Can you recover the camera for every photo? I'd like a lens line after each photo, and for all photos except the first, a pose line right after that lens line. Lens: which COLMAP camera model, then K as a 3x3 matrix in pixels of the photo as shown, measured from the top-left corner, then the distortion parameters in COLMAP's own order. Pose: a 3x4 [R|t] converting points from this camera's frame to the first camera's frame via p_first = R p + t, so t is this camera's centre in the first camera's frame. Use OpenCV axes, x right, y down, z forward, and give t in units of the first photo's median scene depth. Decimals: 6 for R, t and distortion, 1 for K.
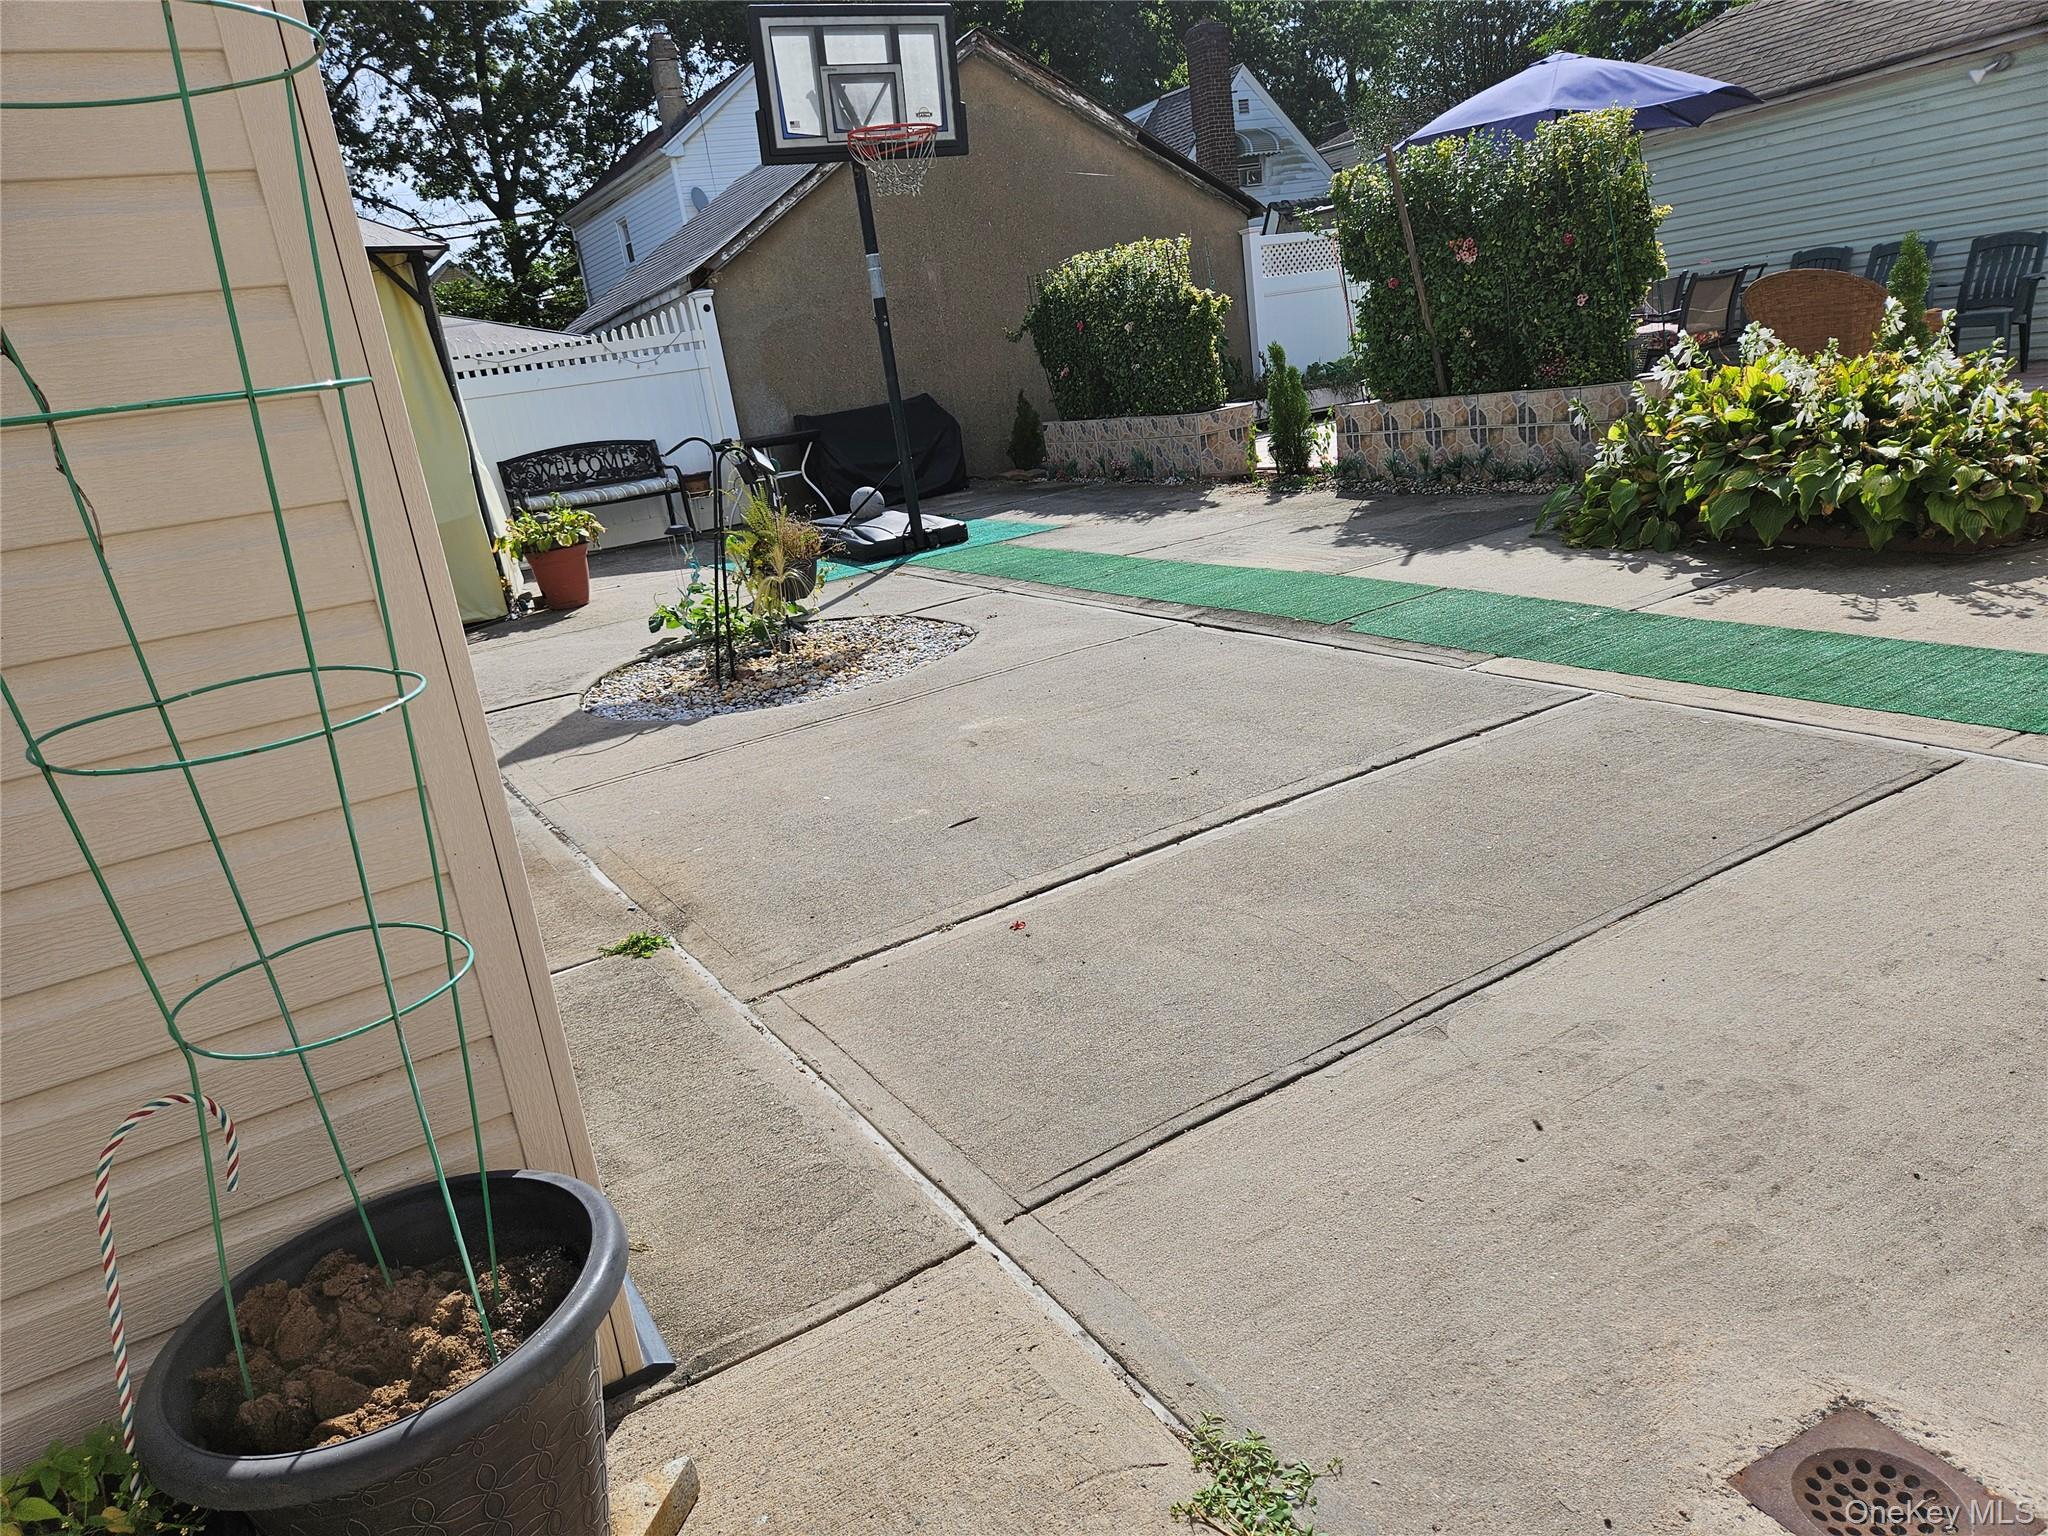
lens RADIAL K [[1355.7, 0, 991.8], [0, 1355.7, 805.5], [0, 0, 1]] dist [0.068599, -0.055219]
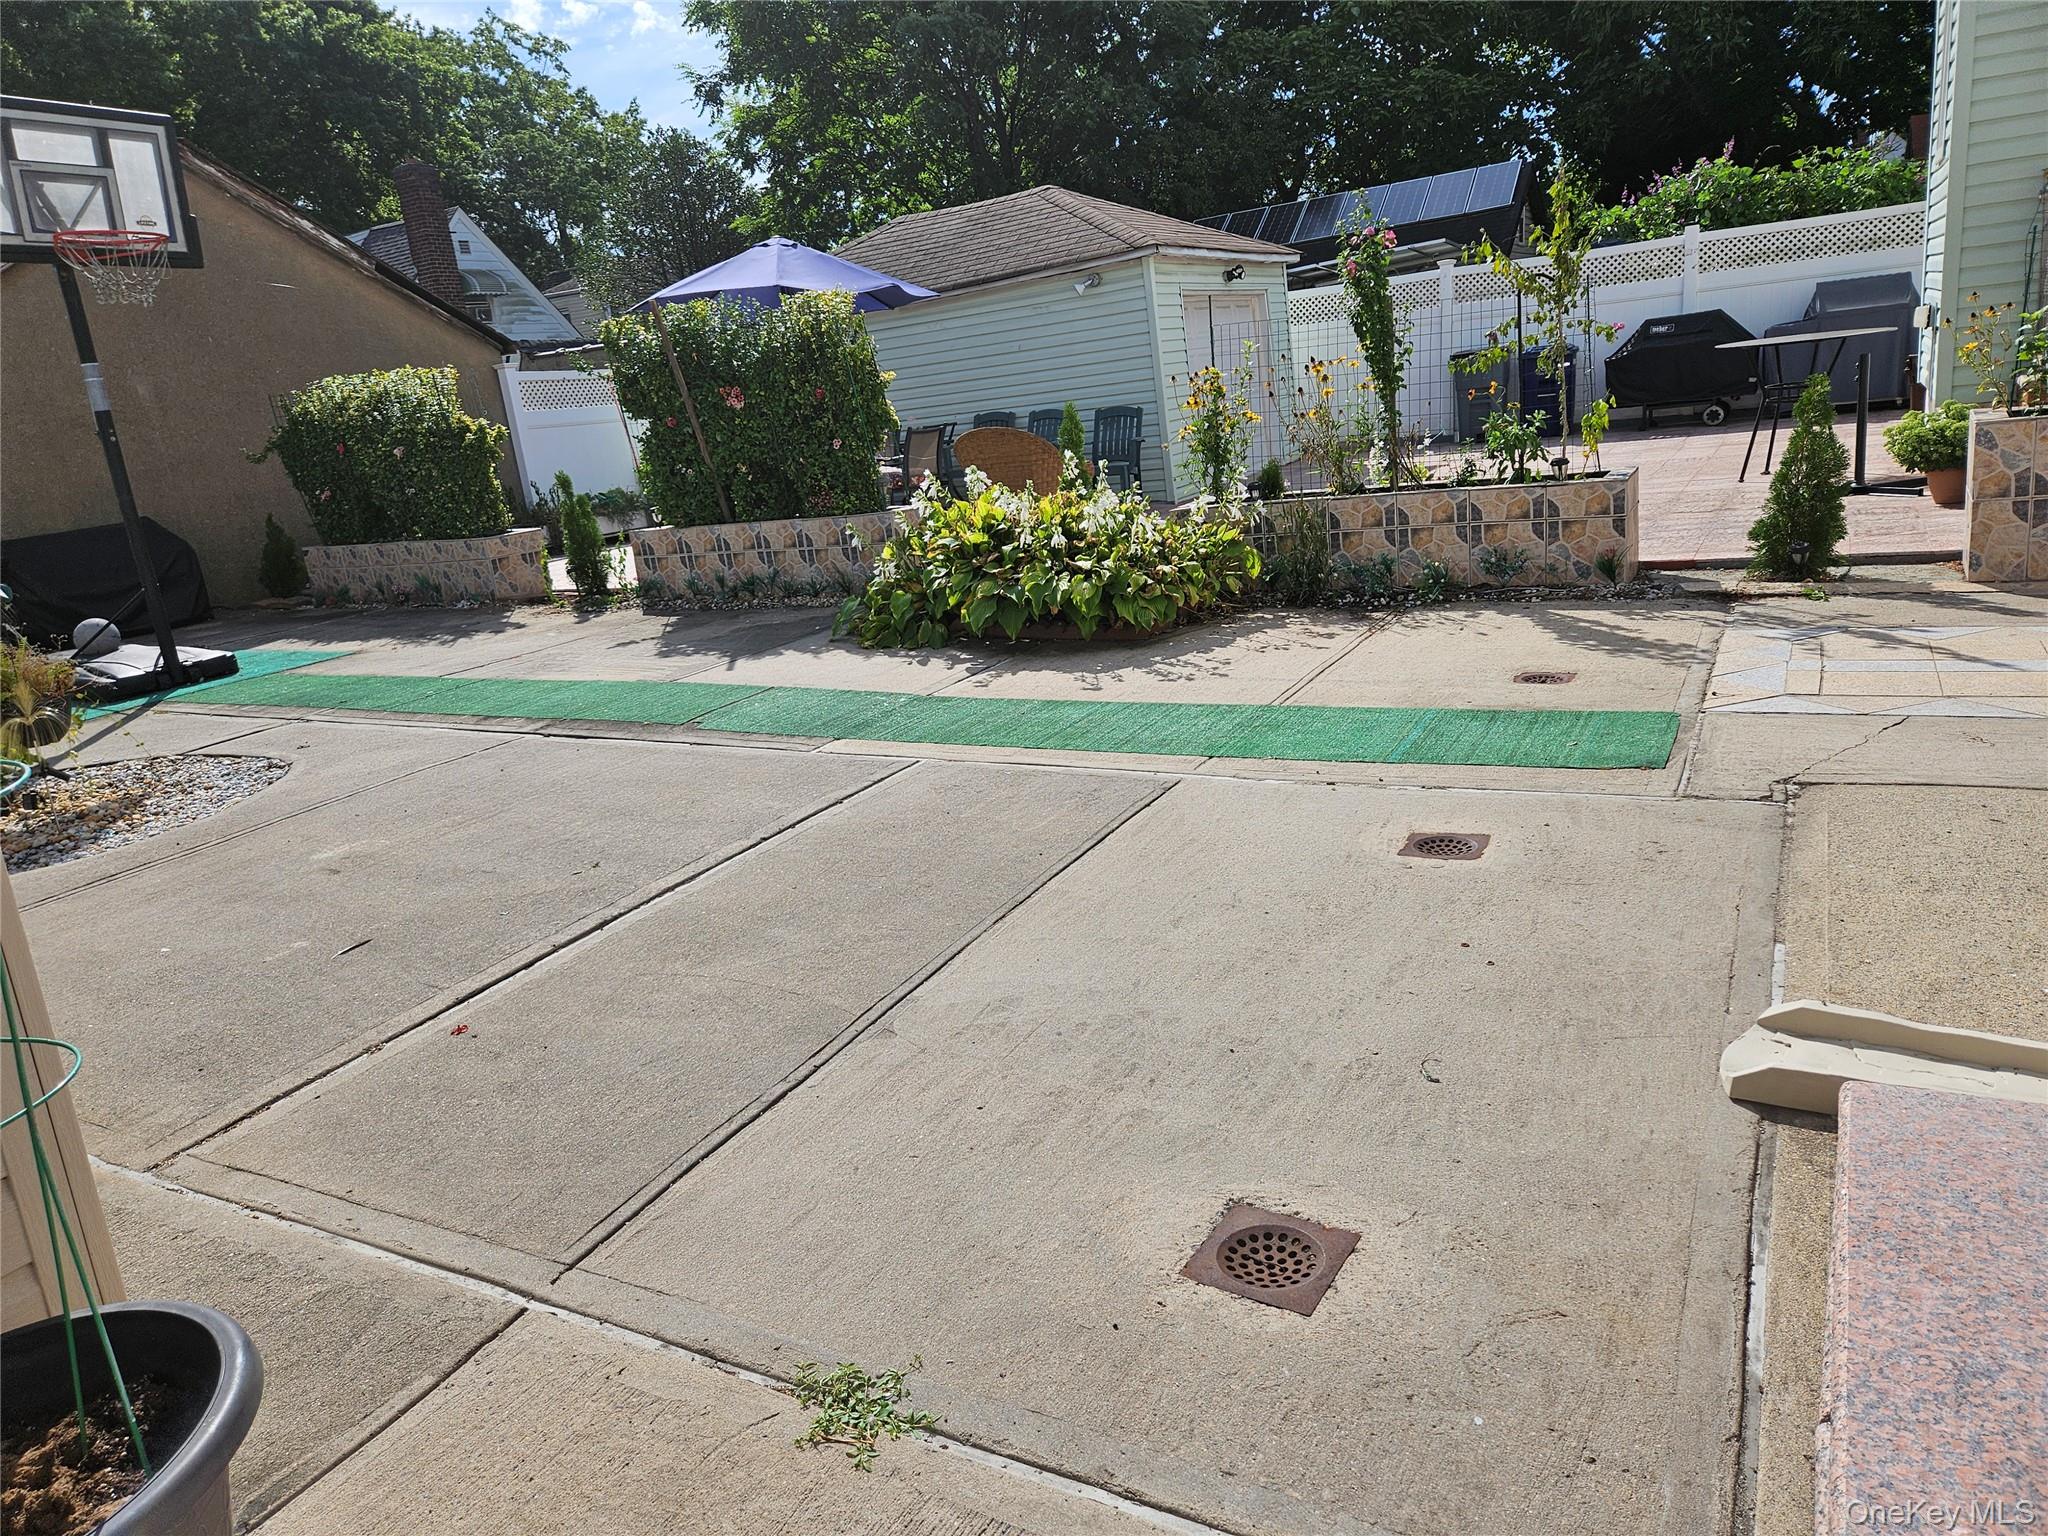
lens RADIAL K [[1355.7, 0, 998.3], [0, 1355.7, 766.0], [0, 0, 1]] dist [0.068599, -0.055219]
pose [[0.864517, -0.087545, 0.494921, -0.067870], [0.145180, 0.986235, -0.079146, 0.020300], [-0.481180, 0.140276, 0.865326, -0.042114]]
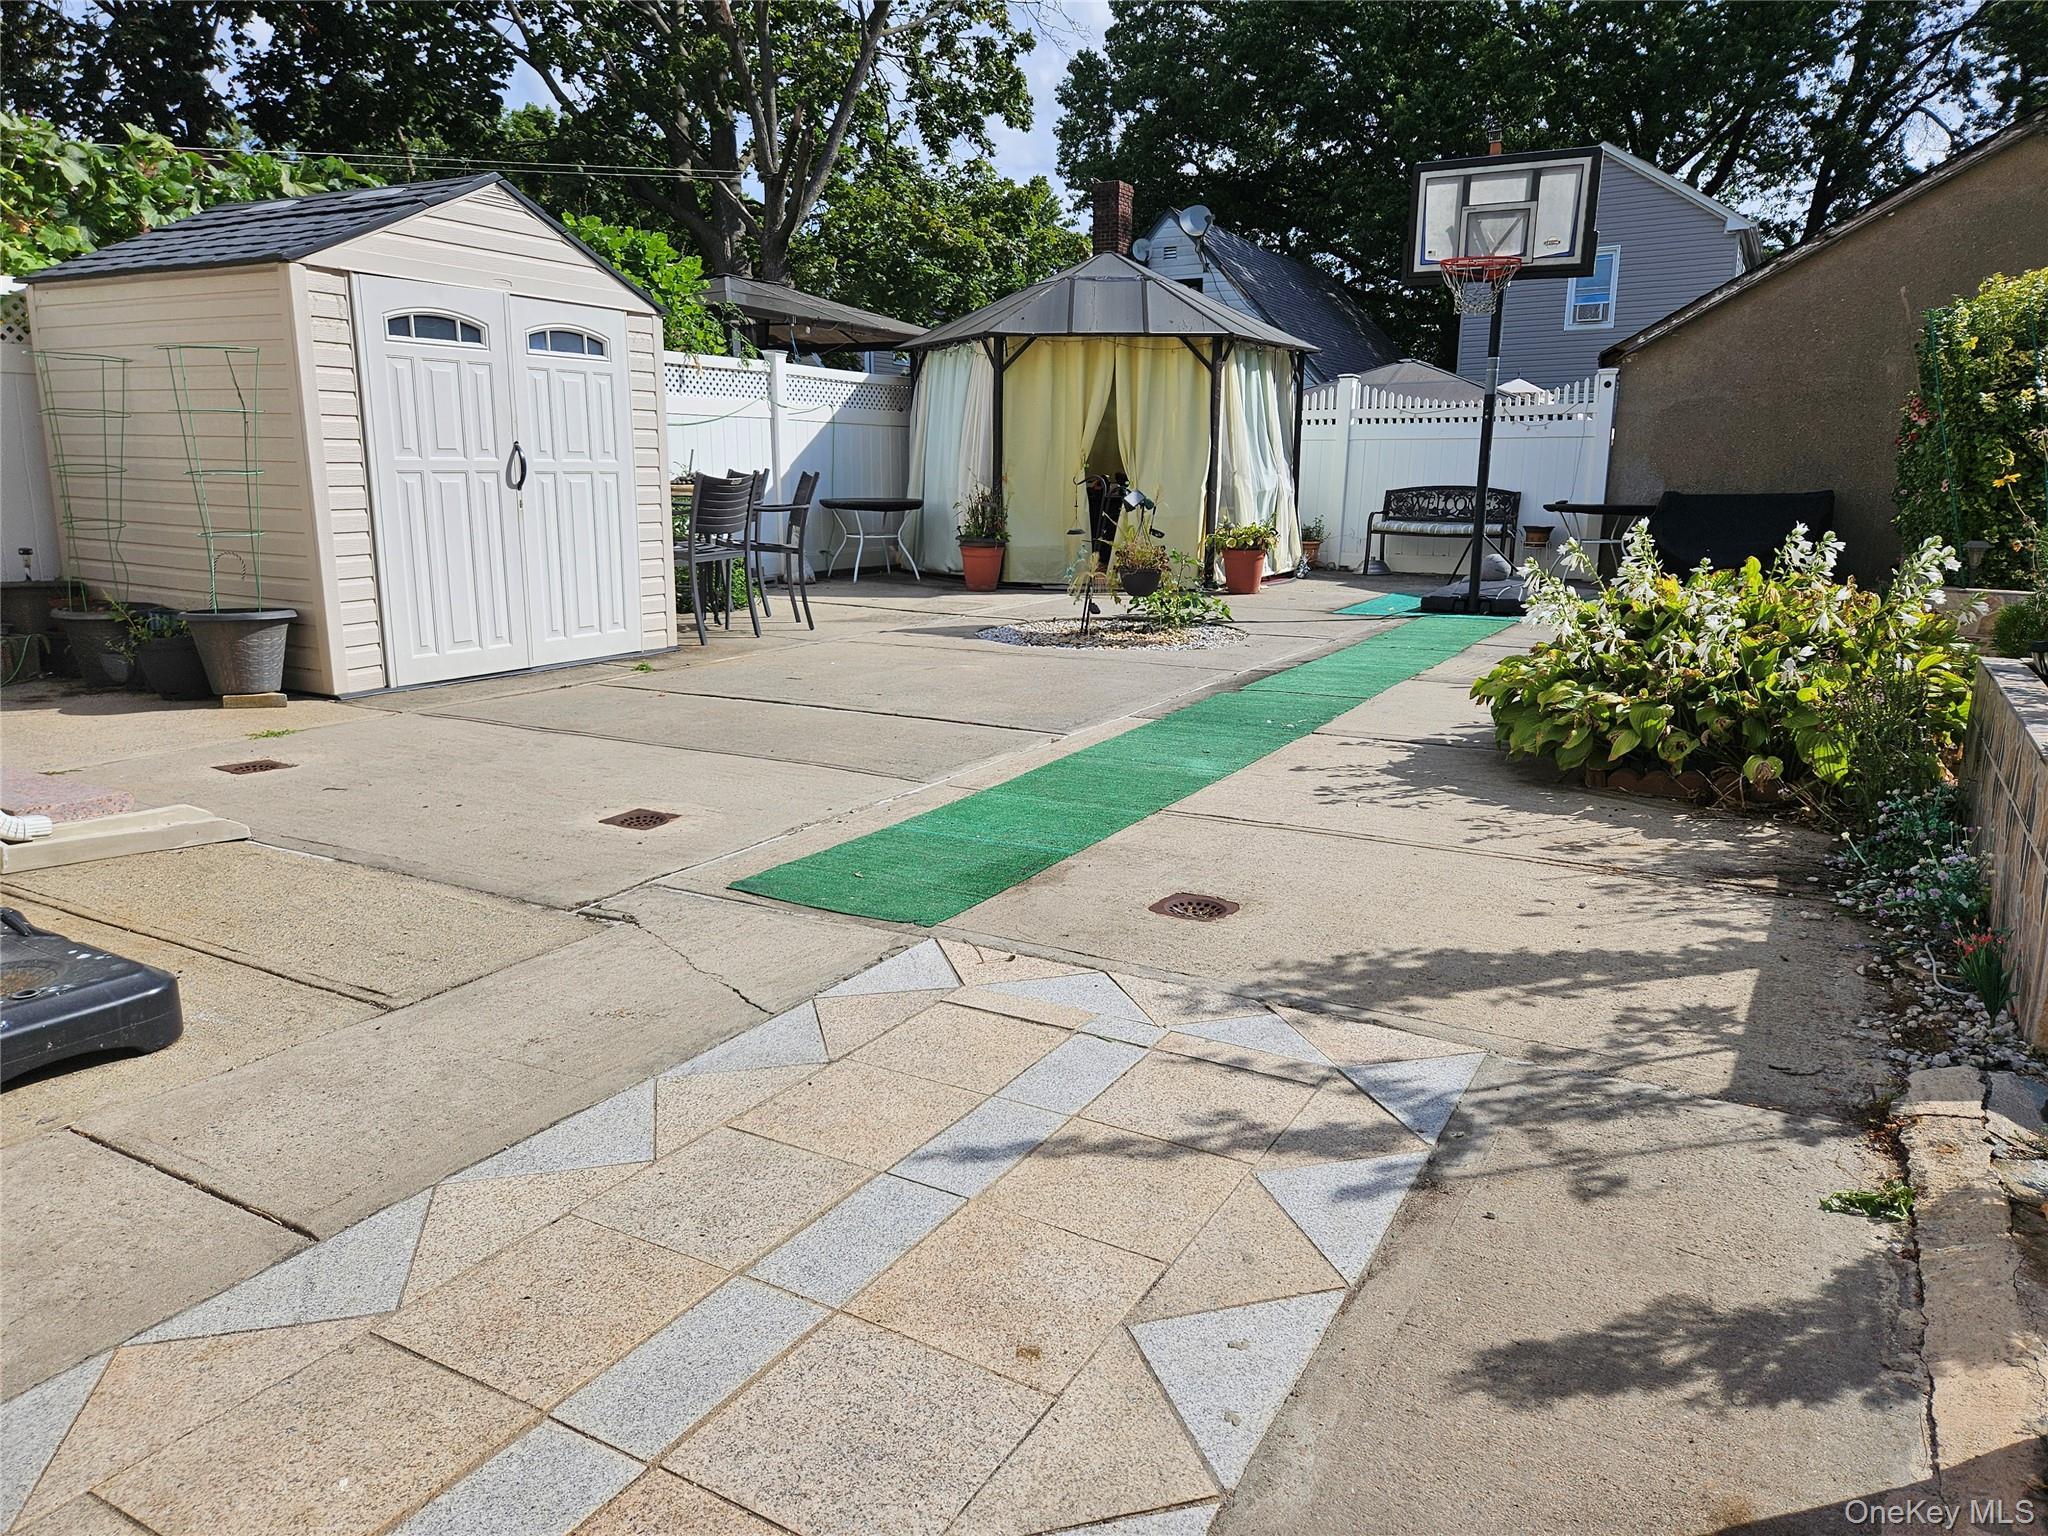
lens RADIAL K [[1355.7, 0, 1023.5], [0, 1355.7, 763.5], [0, 0, 1]] dist [0.068599, -0.055219]
pose [[0.503301, 0.318540, -0.803256, 1.173385], [-0.347920, 0.925599, 0.149057, -0.187556], [0.790974, 0.204448, 0.576682, 0.139863]]
